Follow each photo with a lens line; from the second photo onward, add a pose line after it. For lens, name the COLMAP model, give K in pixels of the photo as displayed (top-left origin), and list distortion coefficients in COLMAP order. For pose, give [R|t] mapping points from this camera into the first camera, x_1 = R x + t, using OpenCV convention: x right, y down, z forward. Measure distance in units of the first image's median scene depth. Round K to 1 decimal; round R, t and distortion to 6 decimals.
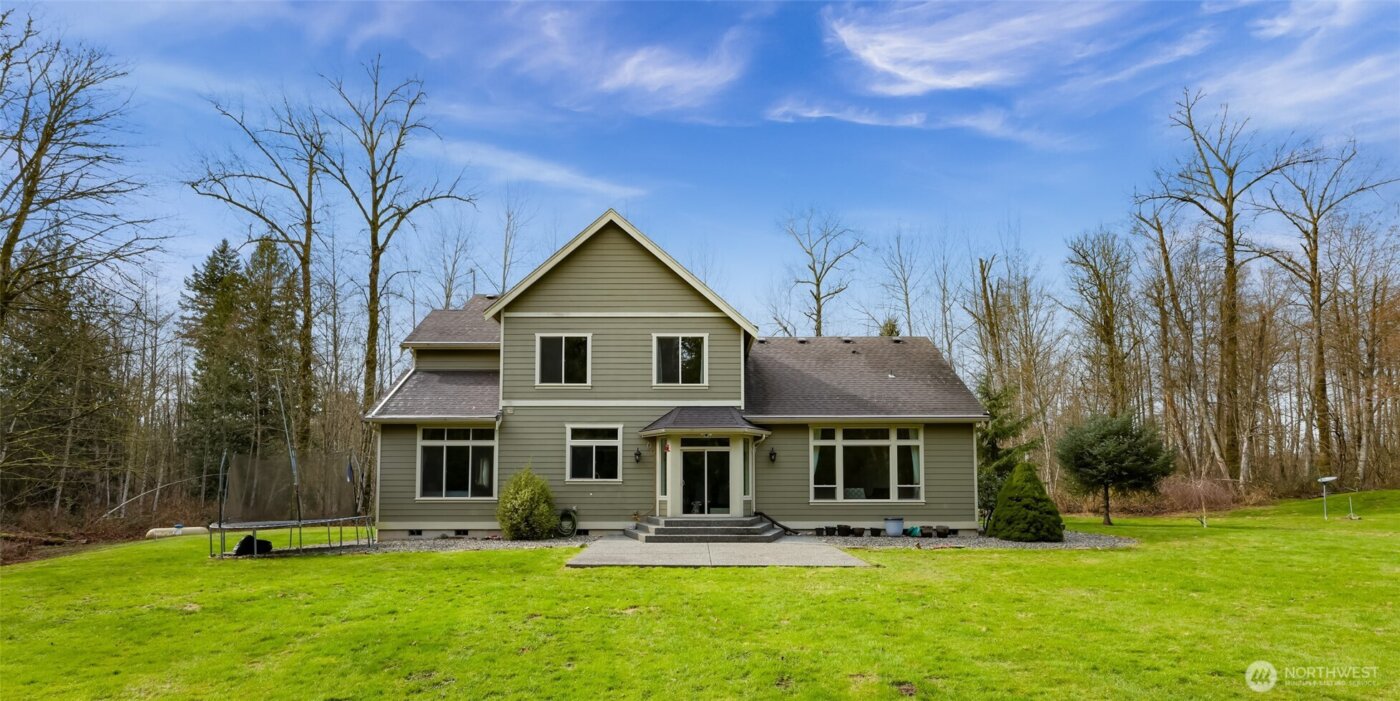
lens RADIAL K [[830.4, 0, 701.8], [0, 830.4, 349.4], [0, 0, 1]] dist [0.002355, -0.000845]
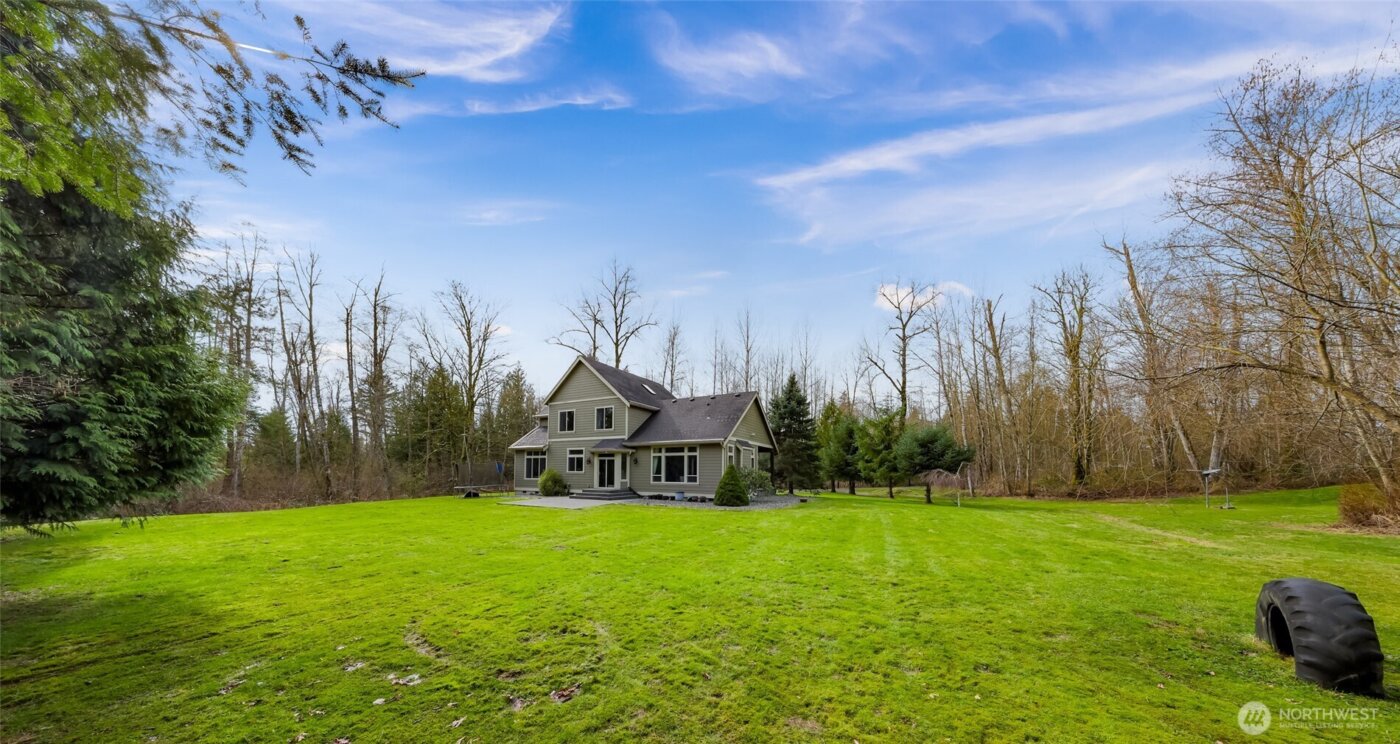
lens RADIAL K [[662.7, 0, 699.9], [0, 662.7, 371.9], [0, 0, 1]] dist [0.000945, -0.000010]
pose [[0.735283, -0.091323, -0.671580, 1.379692], [0.108041, 0.994003, -0.016877, -0.053546], [0.669094, -0.060149, 0.740740, -0.140832]]
